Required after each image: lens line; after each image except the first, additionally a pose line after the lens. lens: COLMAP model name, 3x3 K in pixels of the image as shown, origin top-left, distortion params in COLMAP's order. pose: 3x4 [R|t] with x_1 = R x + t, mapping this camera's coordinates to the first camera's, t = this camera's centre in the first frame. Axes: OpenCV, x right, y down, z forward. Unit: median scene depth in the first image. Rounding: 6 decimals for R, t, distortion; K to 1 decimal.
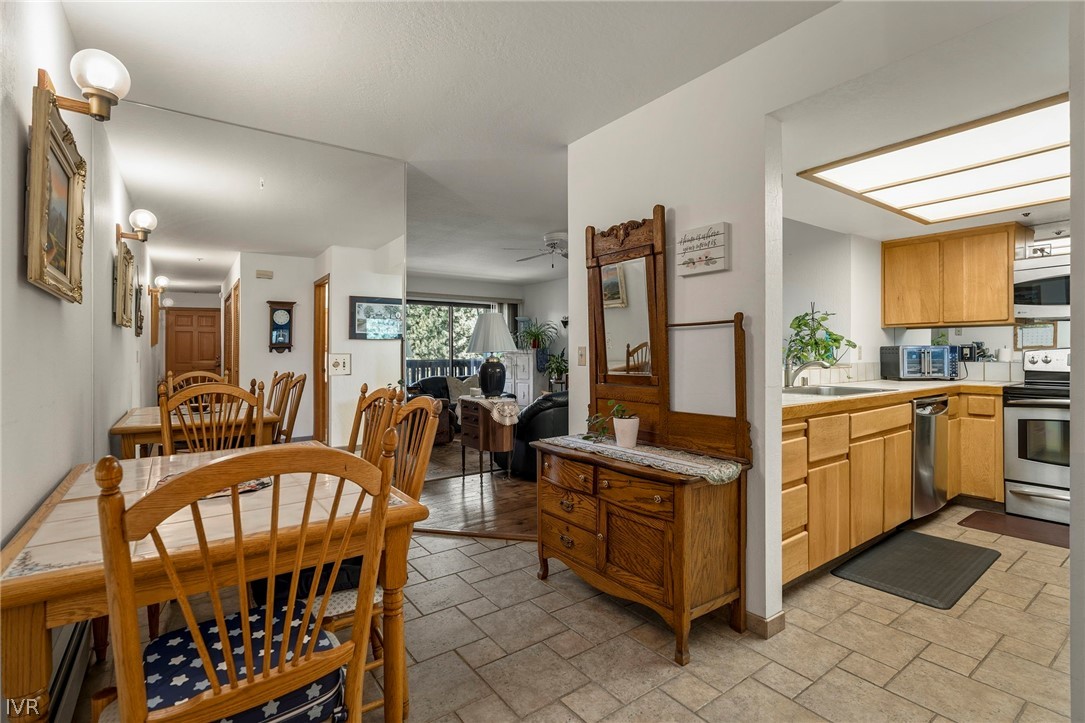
lens RADIAL K [[499.5, 0, 549.4], [0, 499.5, 353.7], [0, 0, 1]] dist [-0.000371, 0.000145]
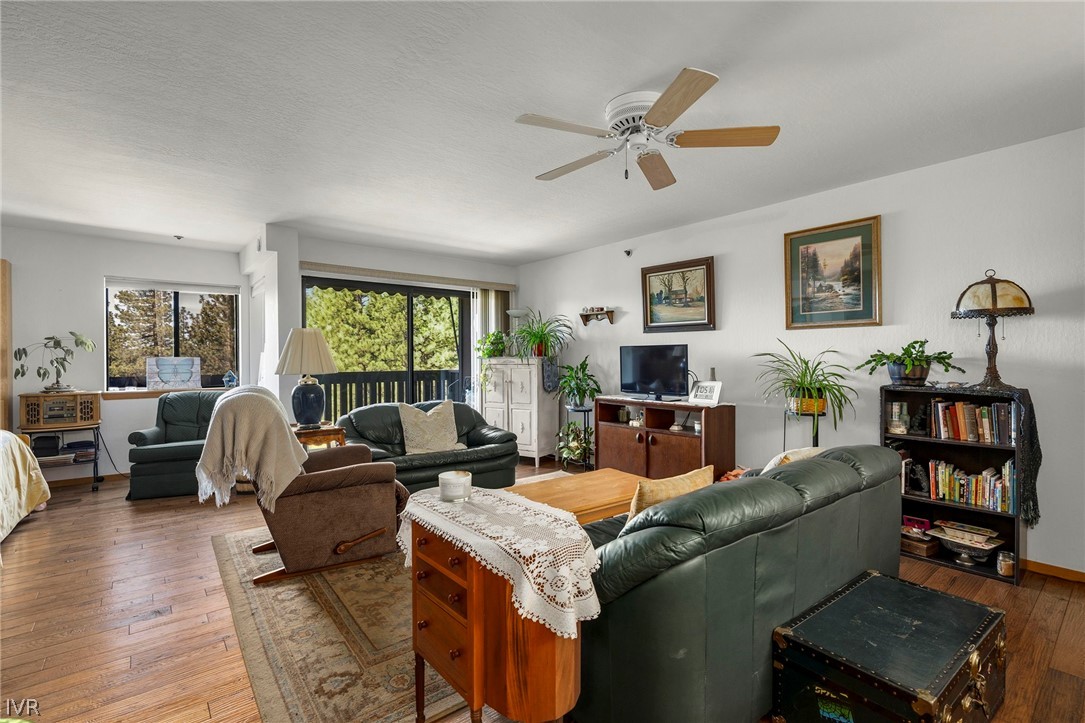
lens RADIAL K [[499.5, 0, 549.4], [0, 499.5, 353.7], [0, 0, 1]] dist [-0.000371, 0.000145]
pose [[0.998284, -0.001335, 0.058544, -0.118001], [0.001948, 0.999944, -0.010416, -0.016184], [-0.058526, 0.010512, 0.998231, 0.748222]]
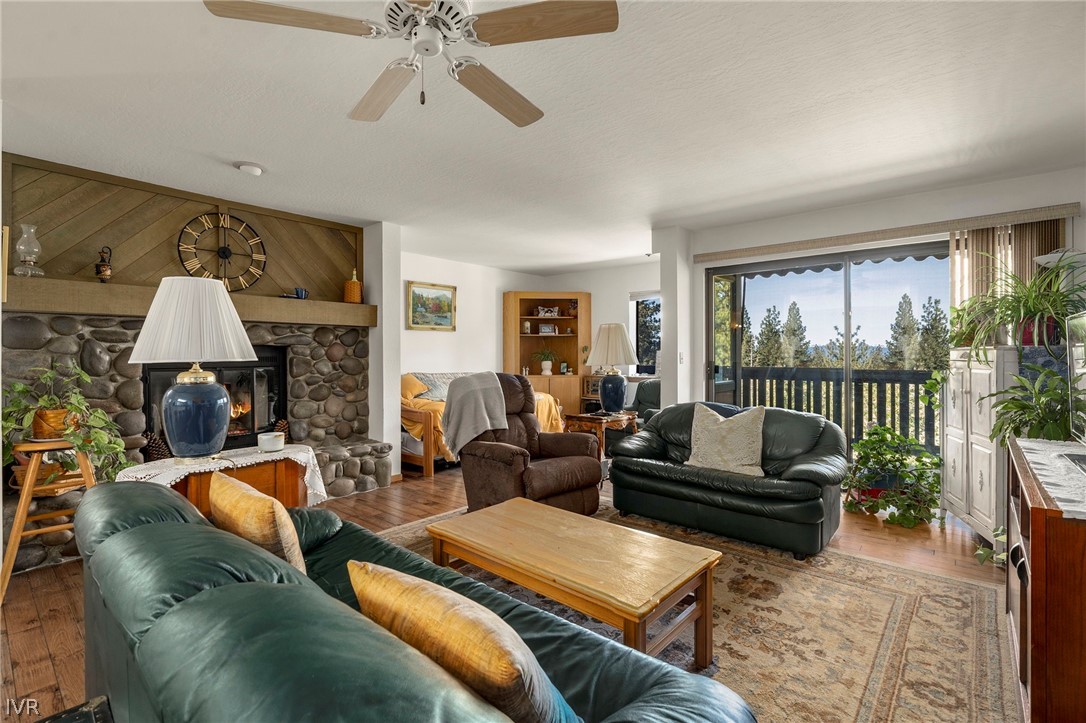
lens RADIAL K [[507.1, 0, 531.3], [0, 507.1, 358.6], [0, 0, 1]] dist [-0.002408, -0.000066]
pose [[0.233032, 0.005721, -0.972452, 0.462257], [0.001492, 0.999979, 0.006241, -0.010130], [0.972468, -0.002905, 0.233019, 1.334117]]
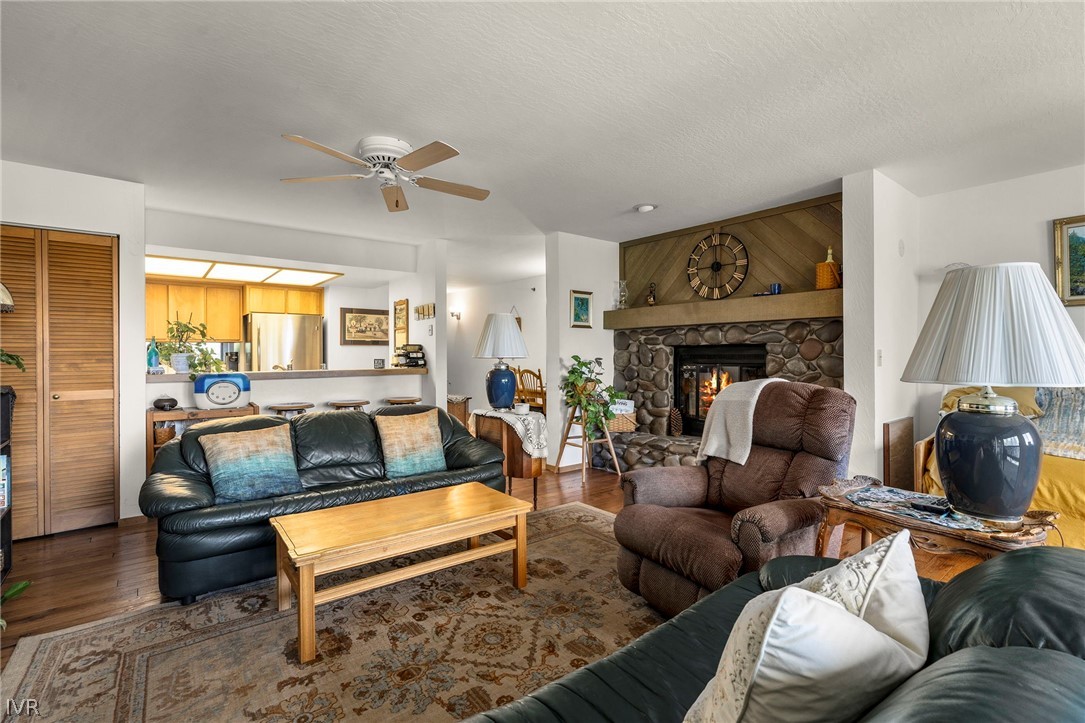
lens RADIAL K [[490.9, 0, 564.4], [0, 490.9, 354.7], [0, 0, 1]] dist [-0.001366, -0.000024]
pose [[-0.997314, 0.006273, -0.072980, -0.198640], [0.005931, 0.999970, 0.004899, -0.015604], [0.073008, 0.004453, -0.997321, 2.081336]]
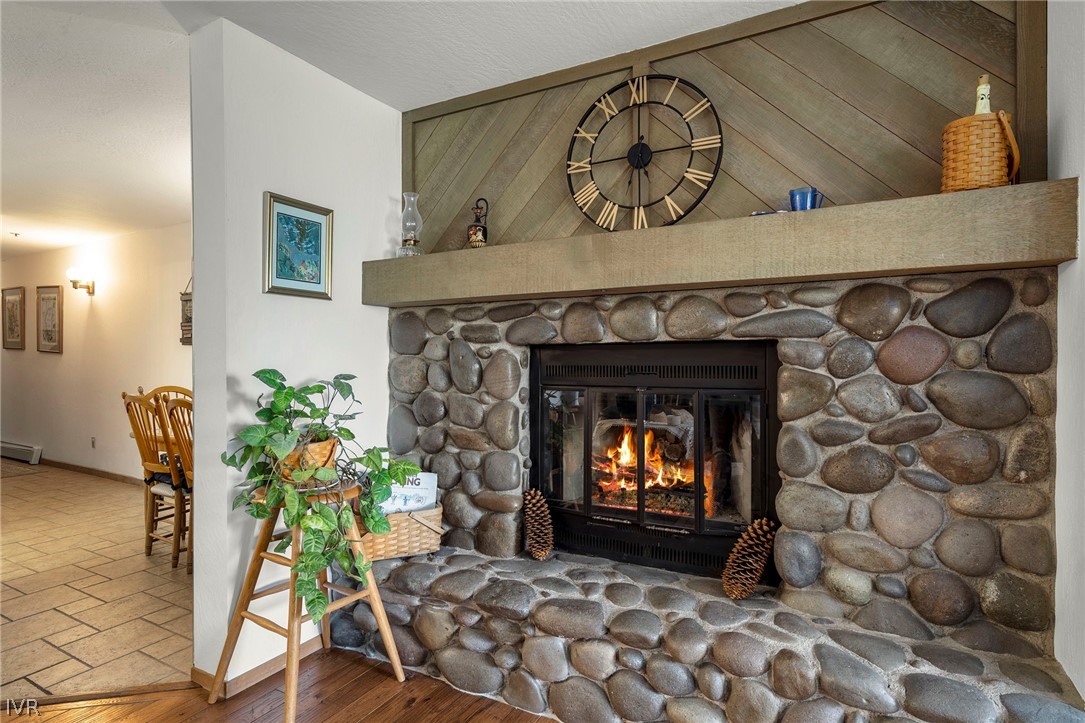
lens RADIAL K [[546.6, 0, 556.7], [0, 546.6, 362.2], [0, 0, 1]] dist [-0.001948, -0.000028]
pose [[-0.899586, 0.006136, -0.436701, -0.327731], [0.002367, 0.999955, 0.009175, -0.017104], [0.436738, 0.007220, -0.899560, 1.422878]]
